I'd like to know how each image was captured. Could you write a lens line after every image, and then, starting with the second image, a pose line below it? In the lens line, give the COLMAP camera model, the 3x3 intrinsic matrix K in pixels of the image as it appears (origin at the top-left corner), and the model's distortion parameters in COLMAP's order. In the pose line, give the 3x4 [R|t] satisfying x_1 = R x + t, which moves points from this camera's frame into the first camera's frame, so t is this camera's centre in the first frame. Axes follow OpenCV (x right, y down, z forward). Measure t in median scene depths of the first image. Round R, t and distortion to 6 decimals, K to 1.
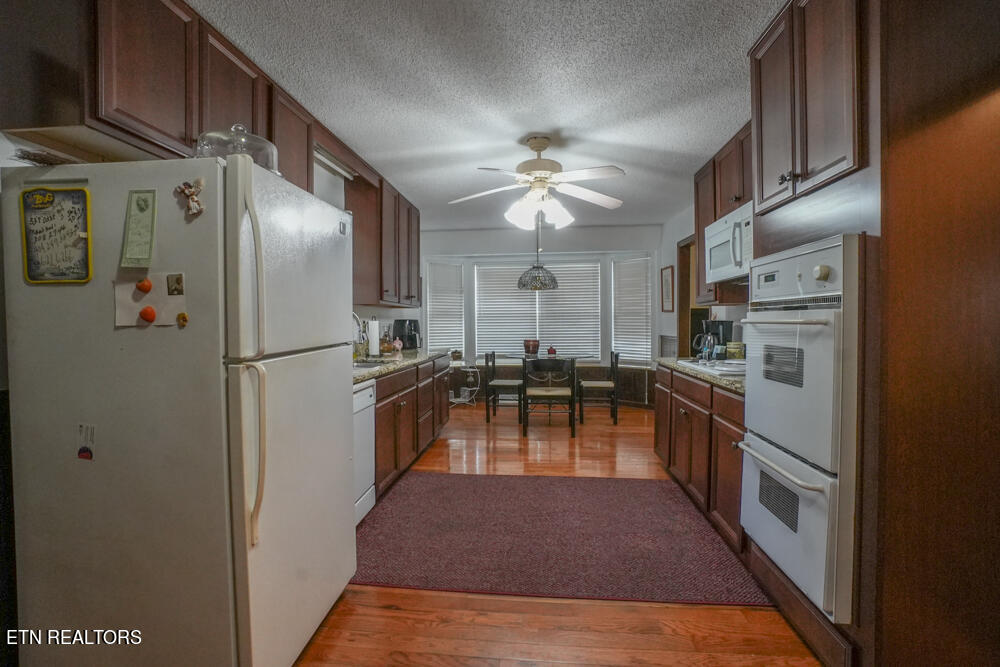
lens RADIAL K [[464.6, 0, 500.0], [0, 464.6, 333.5], [0, 0, 1]] dist [-0.000320, 0.000146]
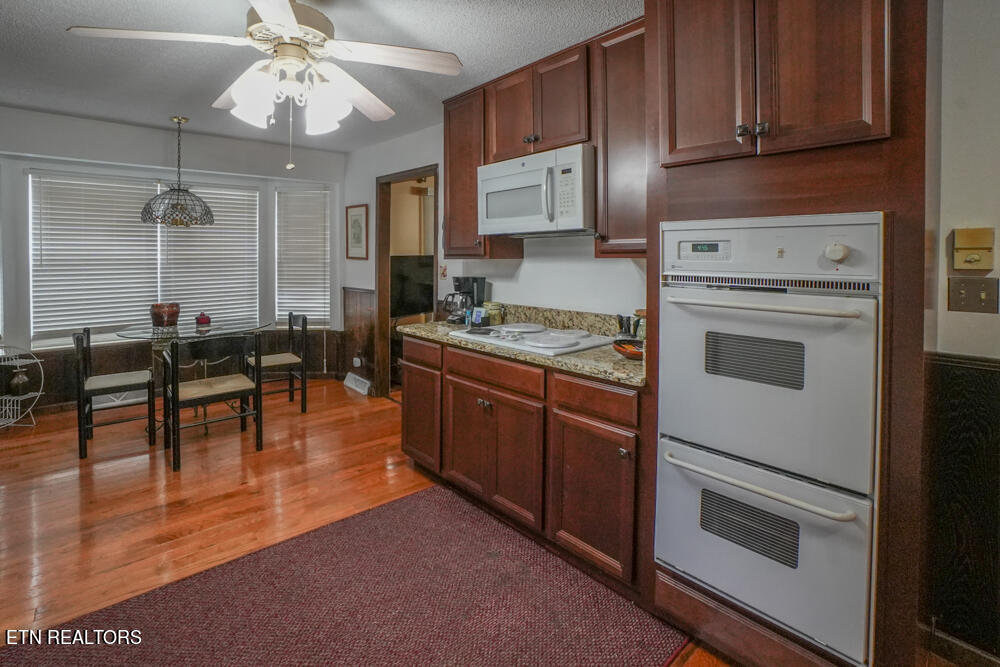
lens RADIAL K [[484.2, 0, 498.9], [0, 484.2, 259.7], [0, 0, 1]] dist [-0.023331, 0.000427]
pose [[0.685824, 0.001103, 0.727767, -0.142961], [0.013532, 0.999807, -0.014268, -0.047475], [-0.727642, 0.019633, 0.685676, 0.355380]]
